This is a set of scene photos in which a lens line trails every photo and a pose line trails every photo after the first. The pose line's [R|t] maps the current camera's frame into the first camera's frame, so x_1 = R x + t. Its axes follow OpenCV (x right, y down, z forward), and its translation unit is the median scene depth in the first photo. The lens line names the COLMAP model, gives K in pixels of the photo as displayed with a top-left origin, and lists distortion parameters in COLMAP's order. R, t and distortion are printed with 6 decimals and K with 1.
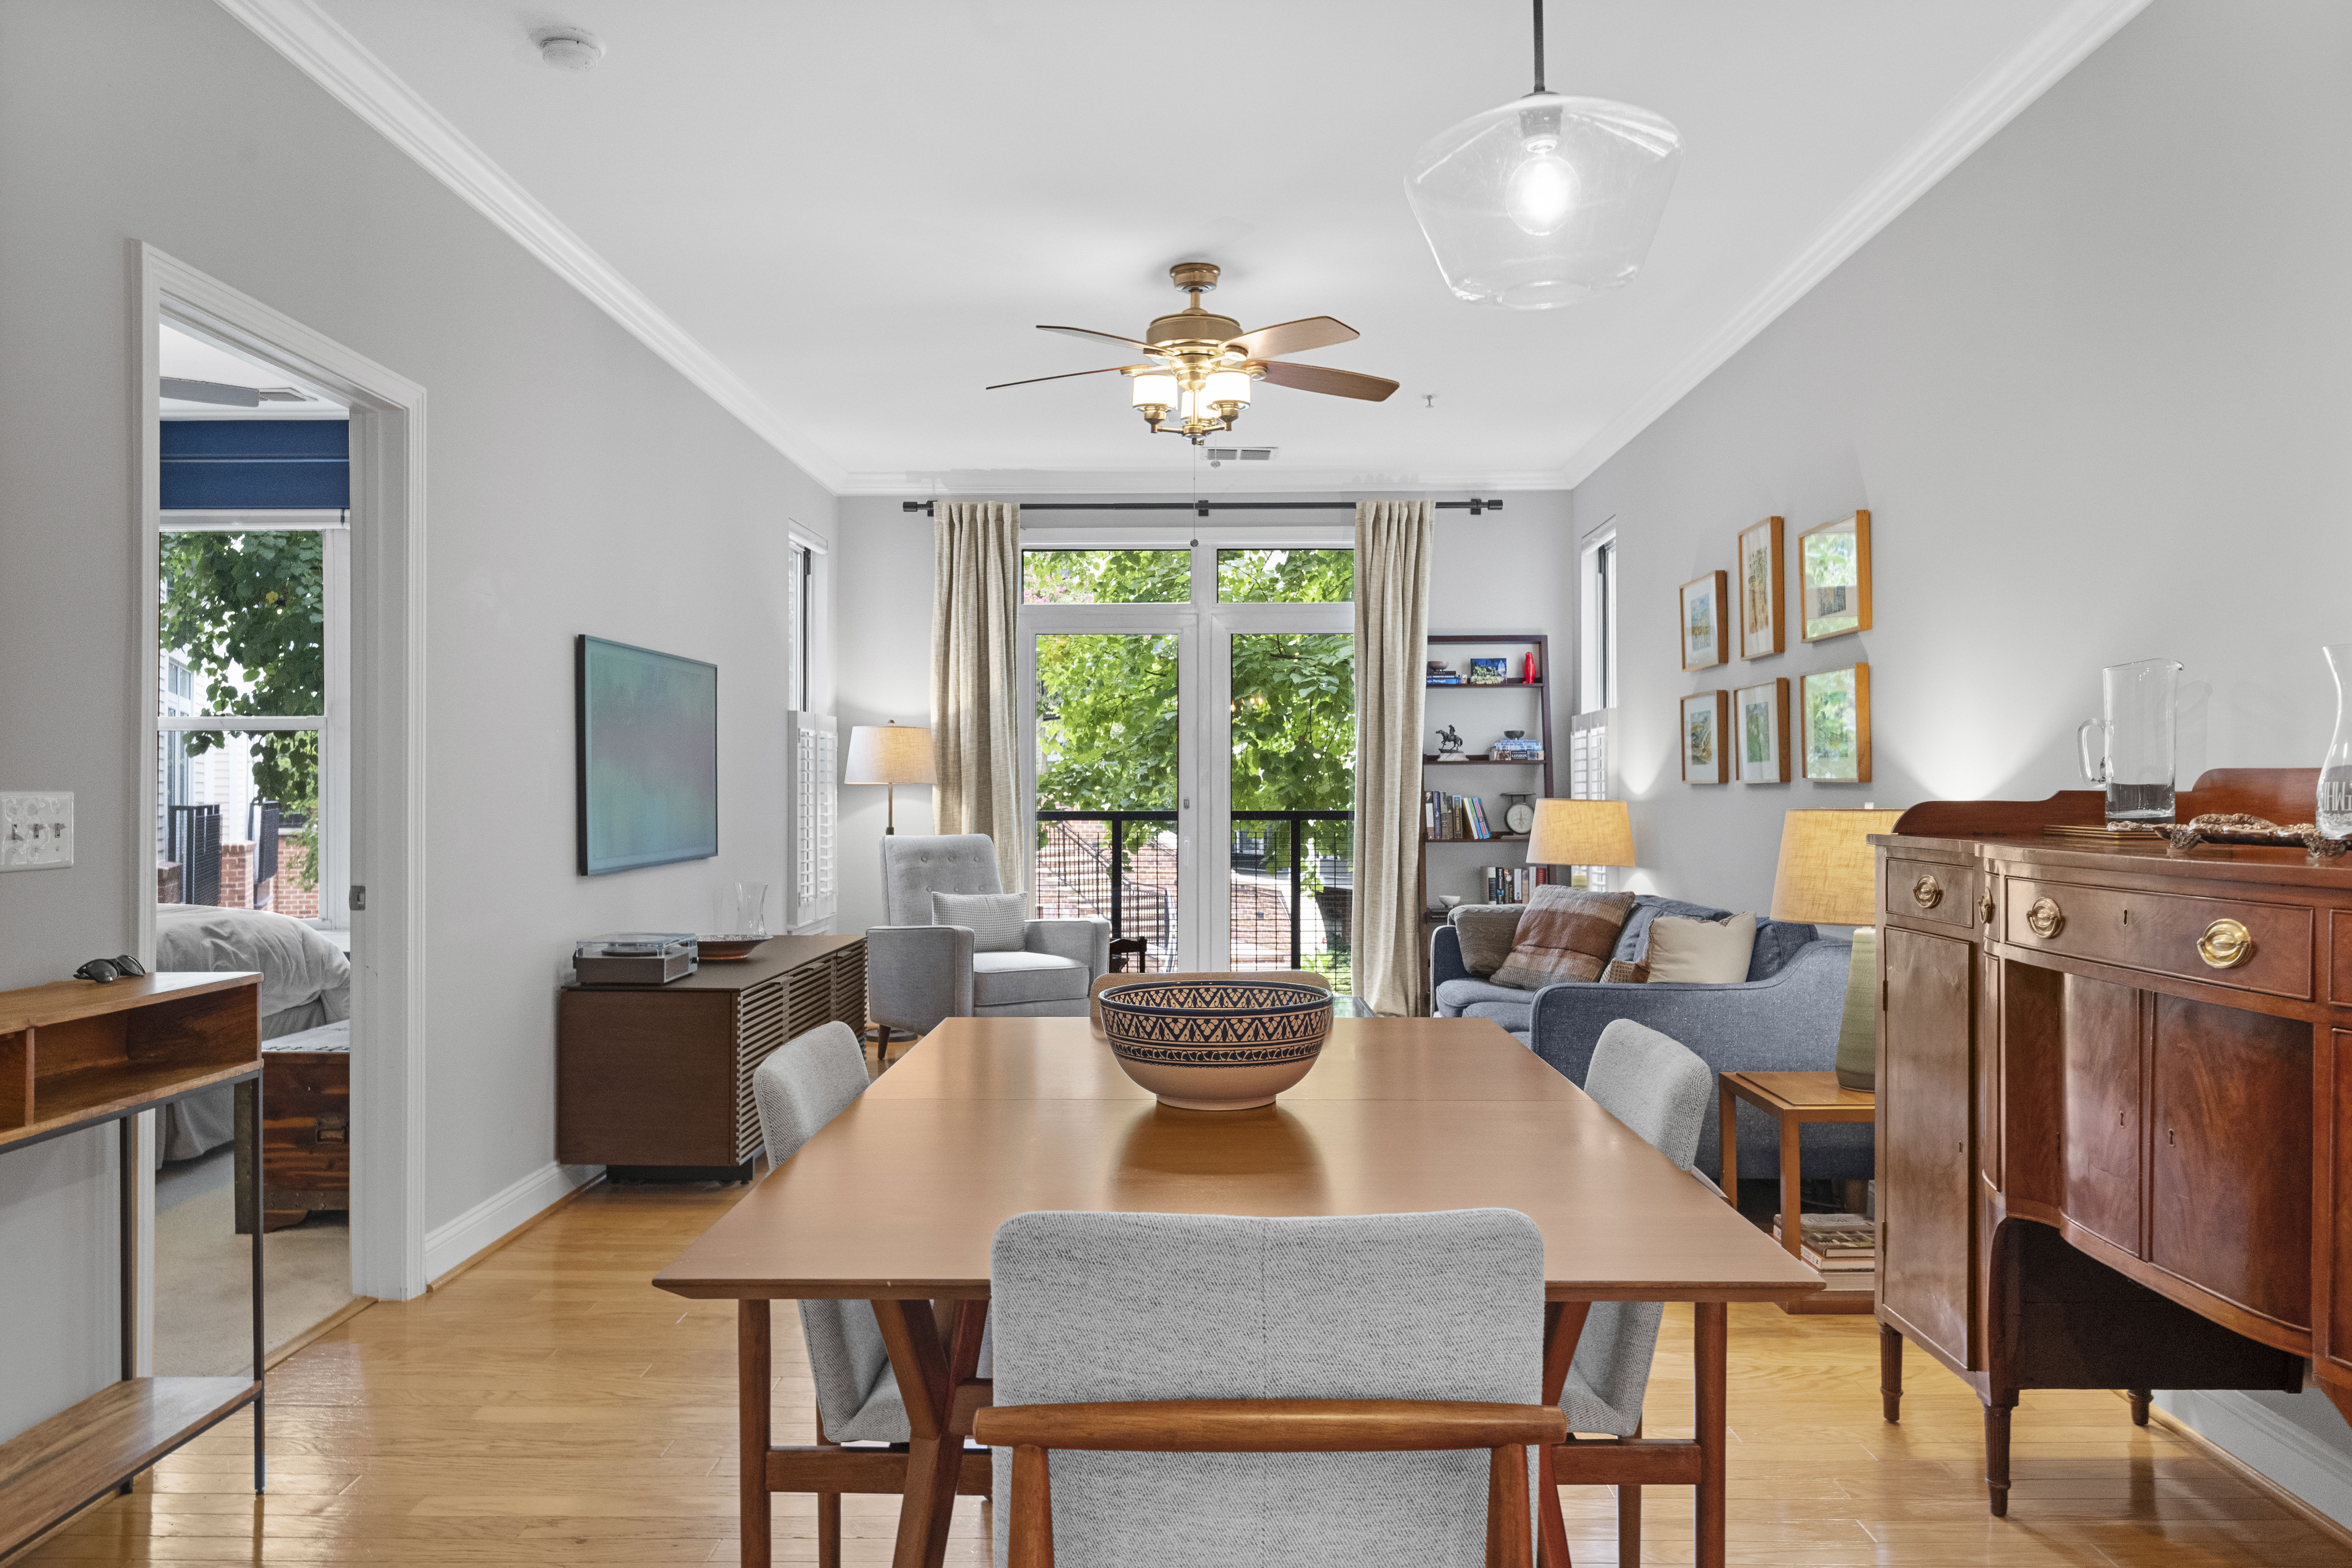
lens RADIAL K [[1592.9, 0, 1167.8], [0, 1592.9, 784.8], [0, 0, 1]] dist [-0.000901, 0.003620]
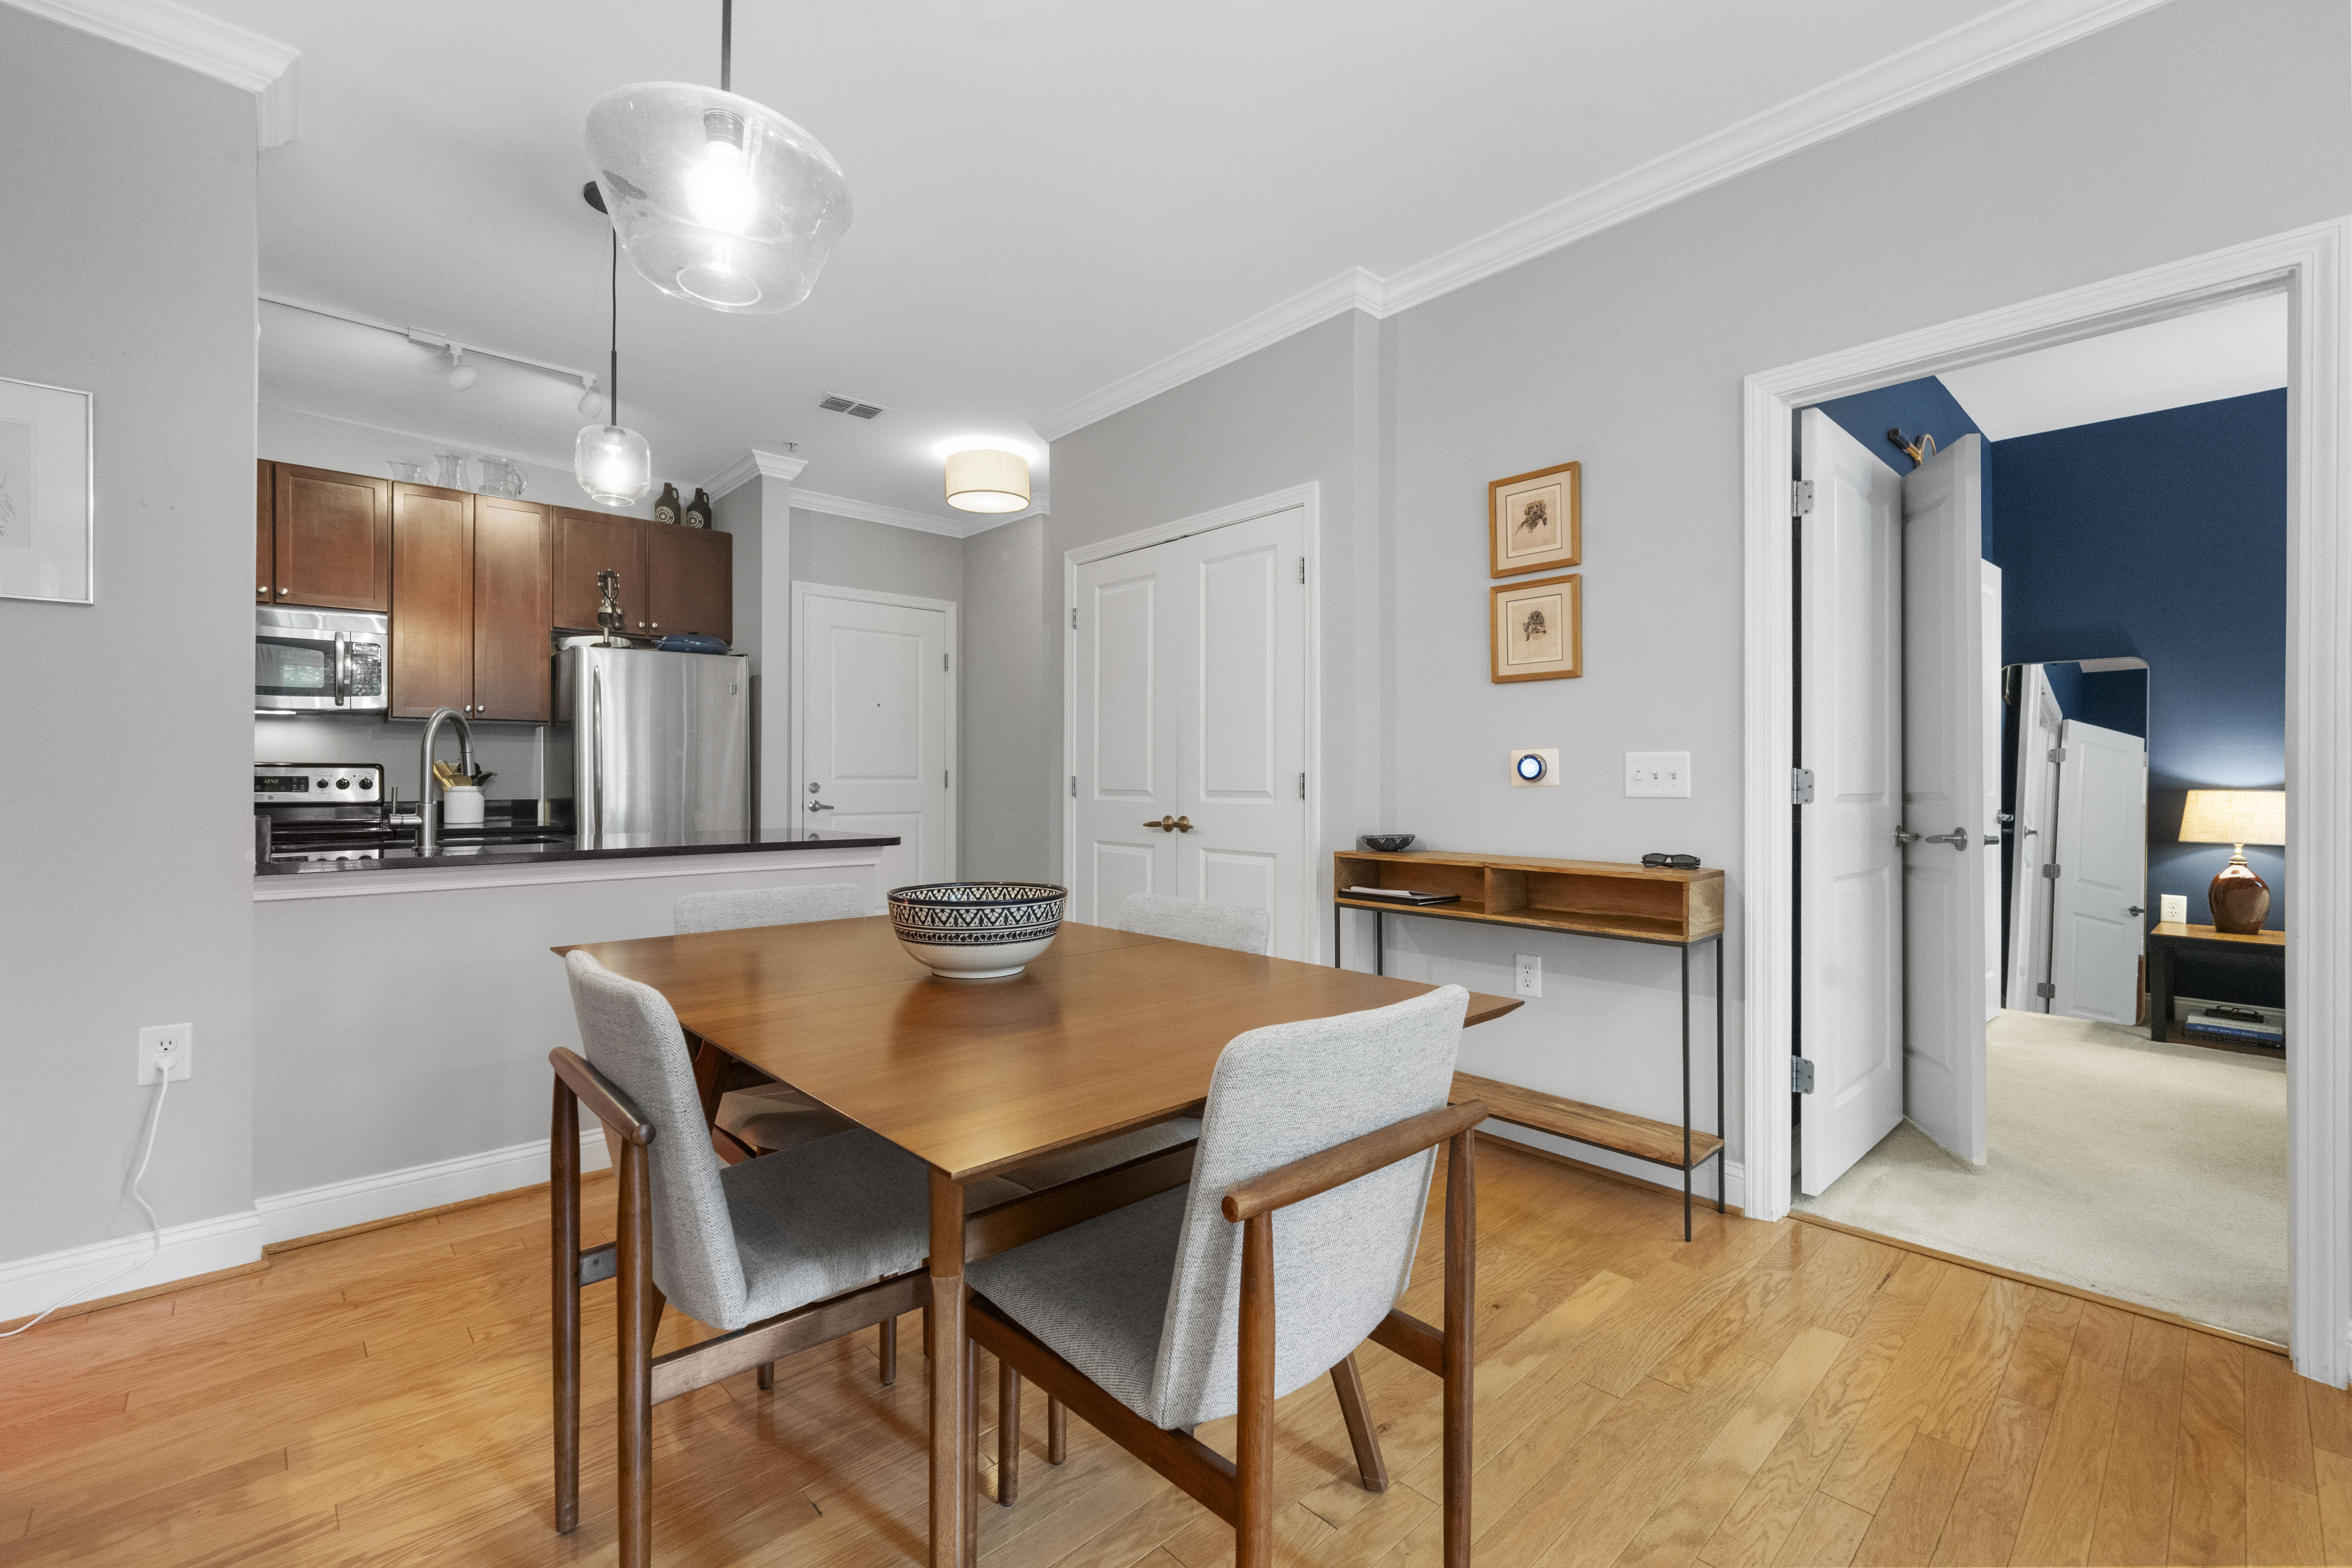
lens RADIAL K [[1006.6, 0, 1178.6], [0, 1006.6, 770.4], [0, 0, 1]] dist [-0.001547, 0.000149]
pose [[-0.717921, -0.004304, -0.696111, 0.138066], [0.002783, 0.999955, -0.009053, 0.010878], [0.696119, -0.008436, -0.717877, 0.476730]]
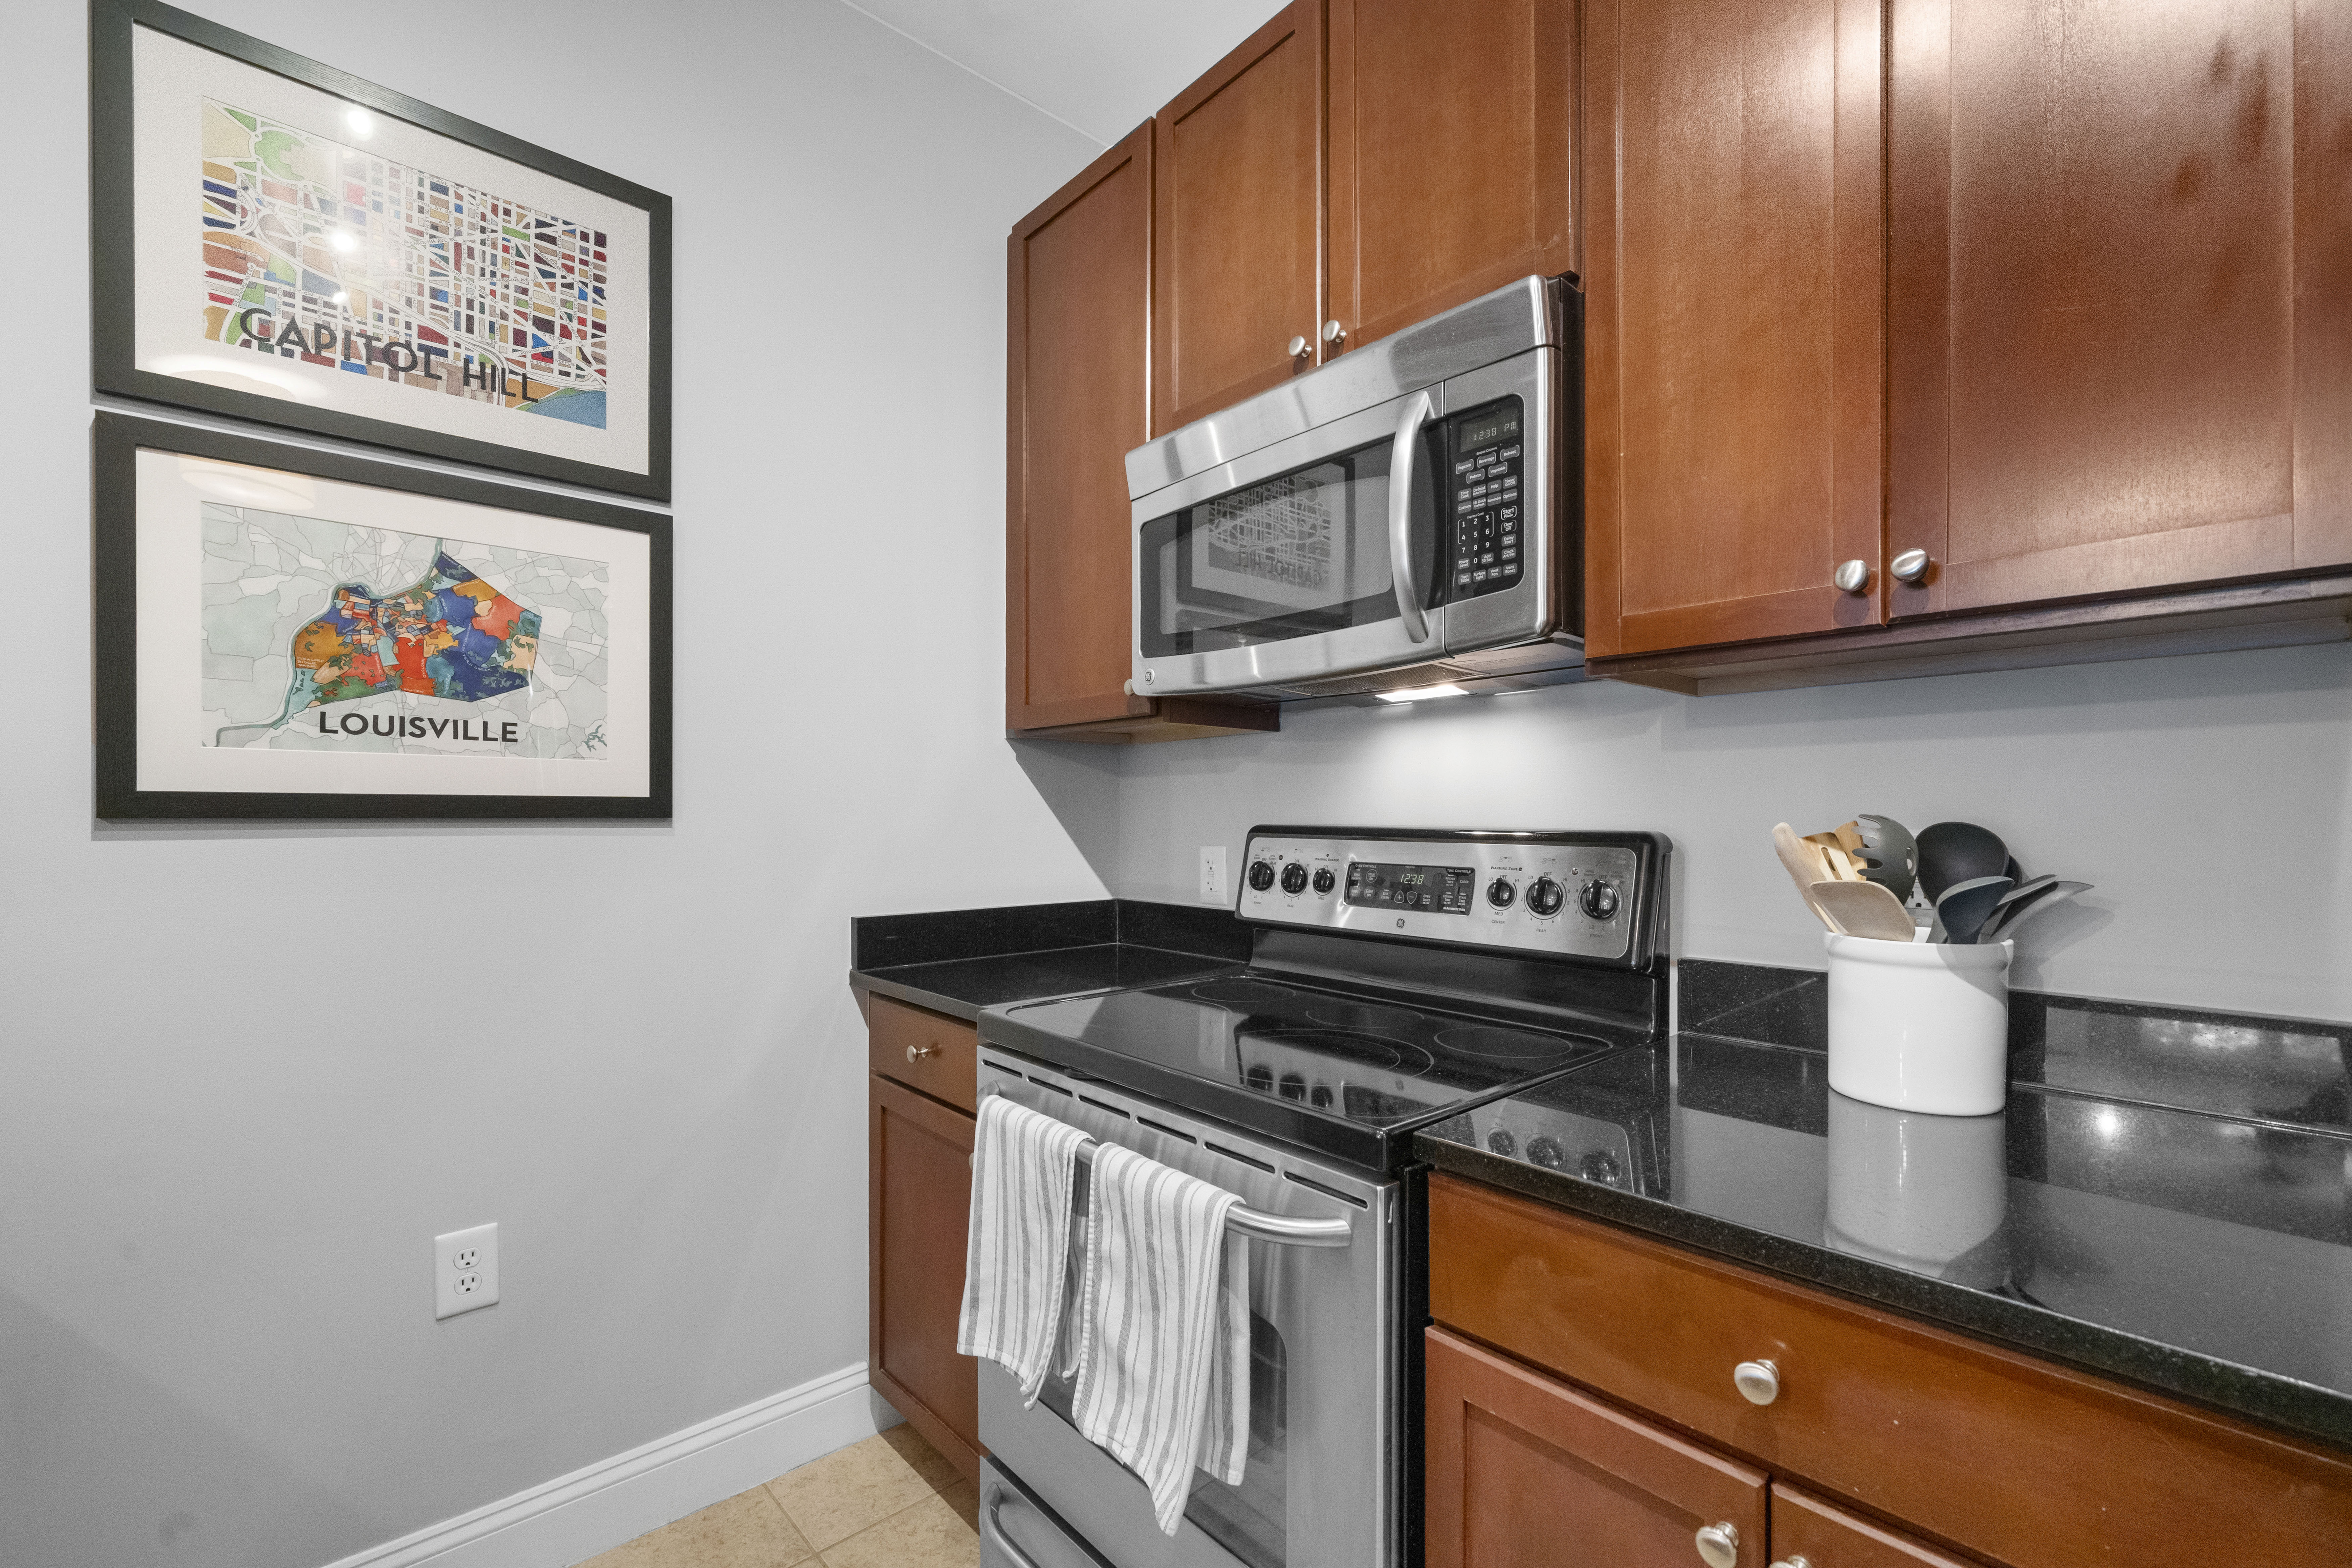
lens RADIAL K [[998.5, 0, 1188.4], [0, 998.5, 816.7], [0, 0, 1]] dist [-0.001266, -0.000366]
pose [[-0.689329, -0.002812, 0.724443, -0.010959], [-0.002933, 0.999995, 0.001091, -0.002888], [-0.724443, -0.001372, -0.689334, -0.113541]]
